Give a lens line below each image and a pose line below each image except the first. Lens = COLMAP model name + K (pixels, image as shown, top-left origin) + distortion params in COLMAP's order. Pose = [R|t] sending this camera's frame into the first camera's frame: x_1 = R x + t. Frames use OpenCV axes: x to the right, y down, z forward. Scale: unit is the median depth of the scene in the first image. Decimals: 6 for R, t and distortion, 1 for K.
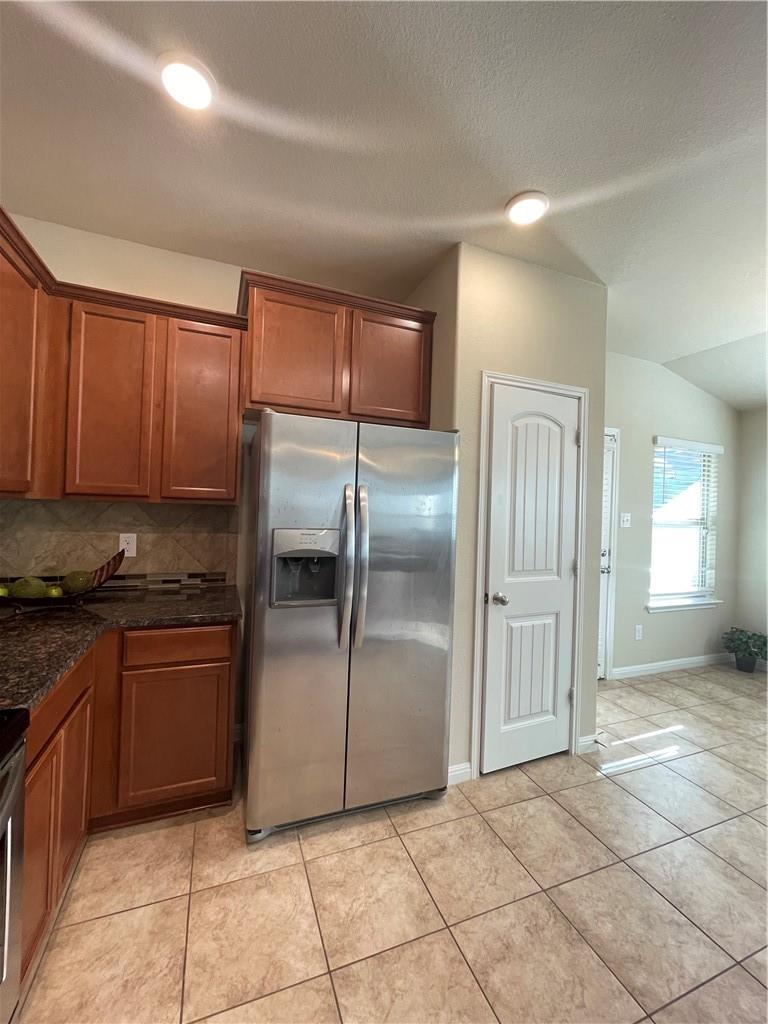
lens RADIAL K [[412.9, 0, 378.0], [0, 412.9, 506.1], [0, 0, 1]] dist [0.000839, -0.002092]
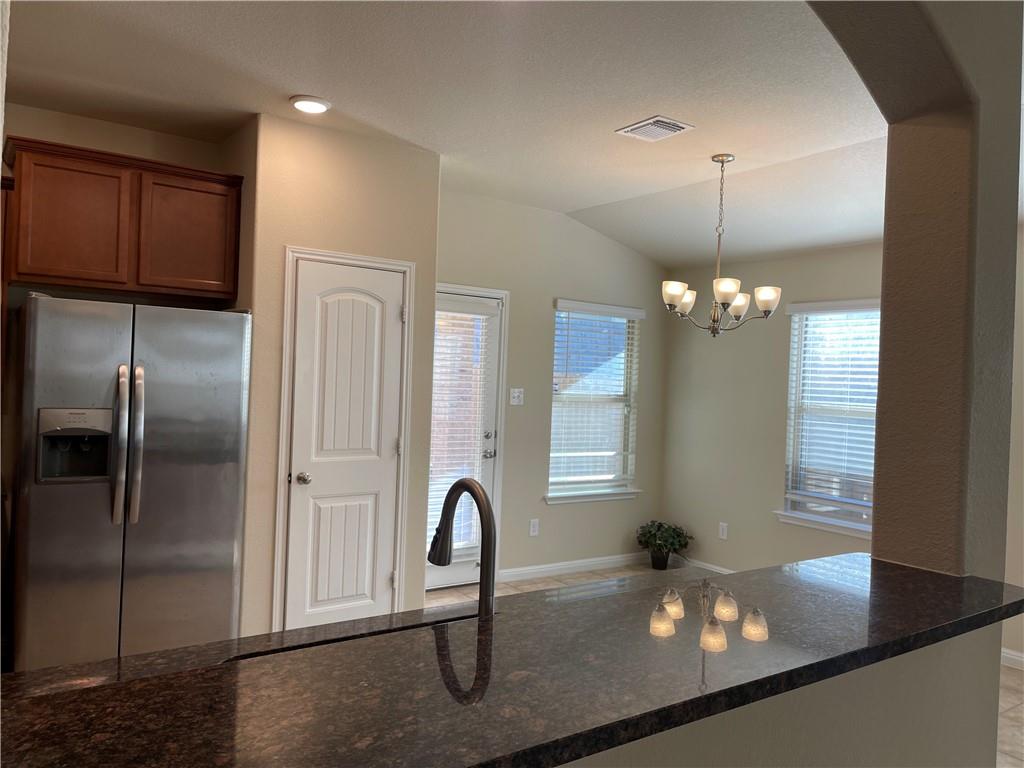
lens RADIAL K [[772.8, 0, 502.9], [0, 772.8, 380.8], [0, 0, 1]] dist [0.080651, -0.105926]
pose [[0.972996, 0.002919, 0.230803, 0.326234], [-0.007301, 0.999809, 0.018134, -0.045903], [-0.230706, -0.019329, 0.972832, -0.912090]]
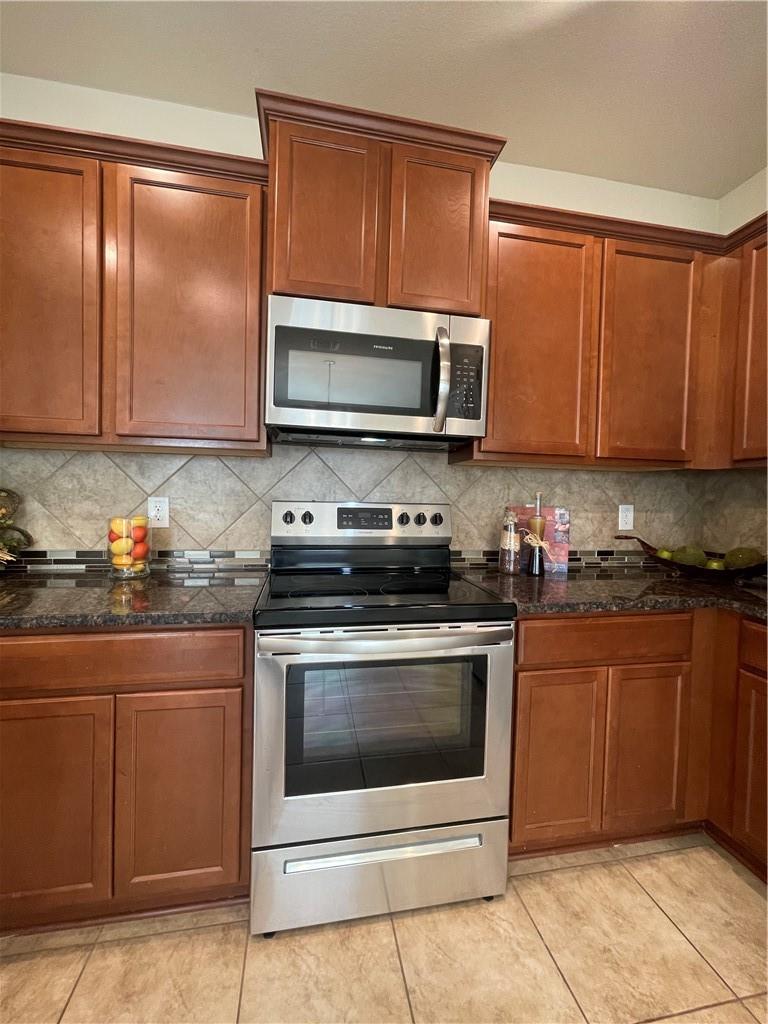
lens RADIAL K [[412.9, 0, 380.2], [0, 412.9, 507.0], [0, 0, 1]] dist [0.000839, -0.002092]
pose [[-0.184479, -0.014830, -0.982725, 0.237848], [-0.023614, 0.999664, -0.010653, 0.084900], [0.982553, 0.021241, -0.184767, 0.346317]]
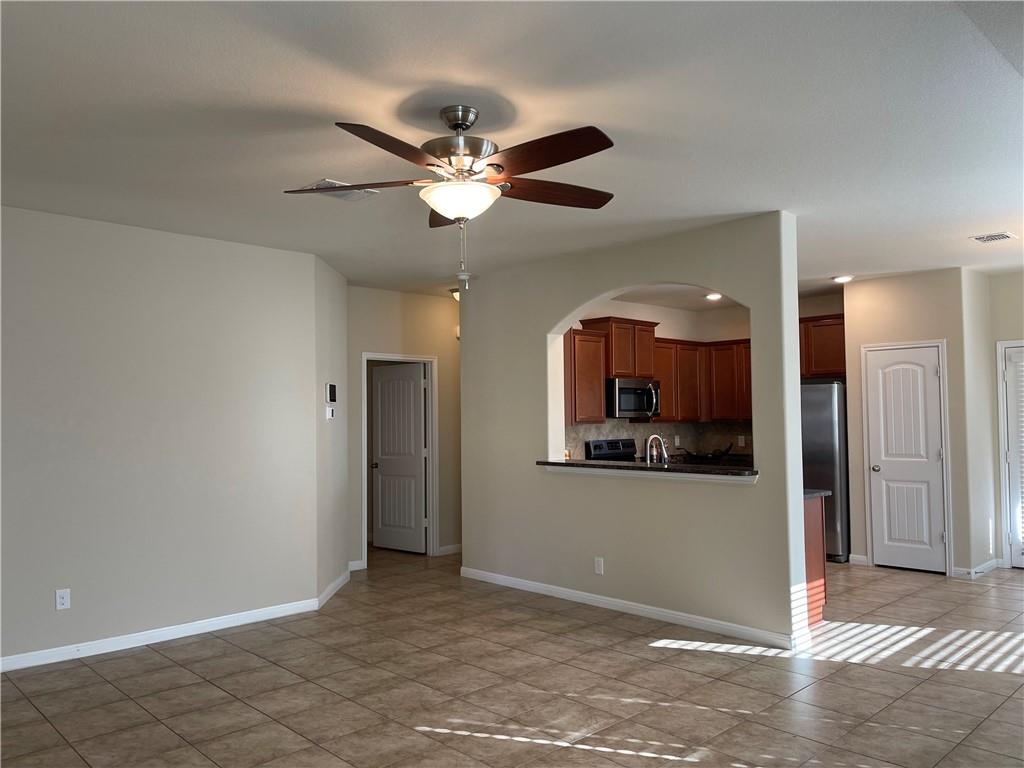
lens RADIAL K [[772.8, 0, 500.8], [0, 772.8, 386.4], [0, 0, 1]] dist [0.080651, -0.105926]
pose [[0.373467, -0.075300, -0.924582, 2.890029], [0.029276, 0.997160, -0.069386, 0.054110], [0.927181, -0.001155, 0.374611, -1.829207]]
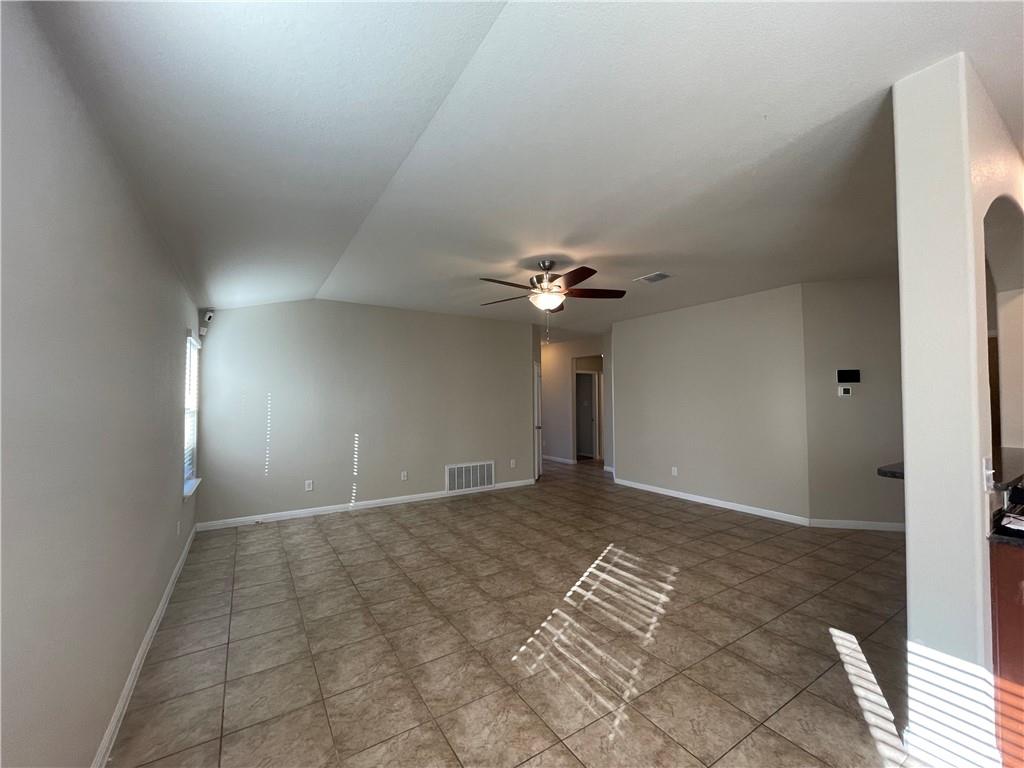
lens RADIAL K [[412.9, 0, 505.1], [0, 412.9, 387.0], [0, 0, 1]] dist [0.000839, -0.002092]
pose [[-0.981814, -0.036528, -0.186299, 1.980965], [-0.028707, 0.998596, -0.044510, 0.052099], [0.187663, -0.038353, -0.981484, 0.447233]]
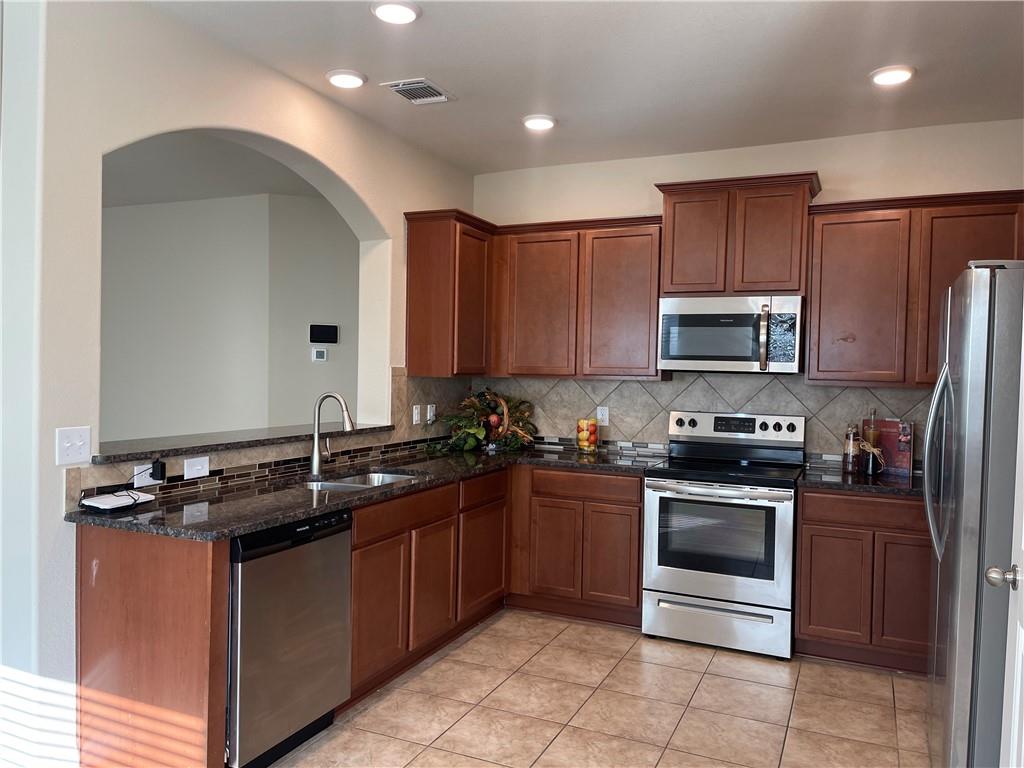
lens RADIAL K [[772.8, 0, 509.0], [0, 772.8, 384.9], [0, 0, 1]] dist [0.080651, -0.105926]
pose [[-0.715465, -0.035230, -0.697760, 1.364581], [-0.041266, 0.999115, -0.008133, 0.033859], [0.697429, 0.022975, -0.716285, 1.249020]]
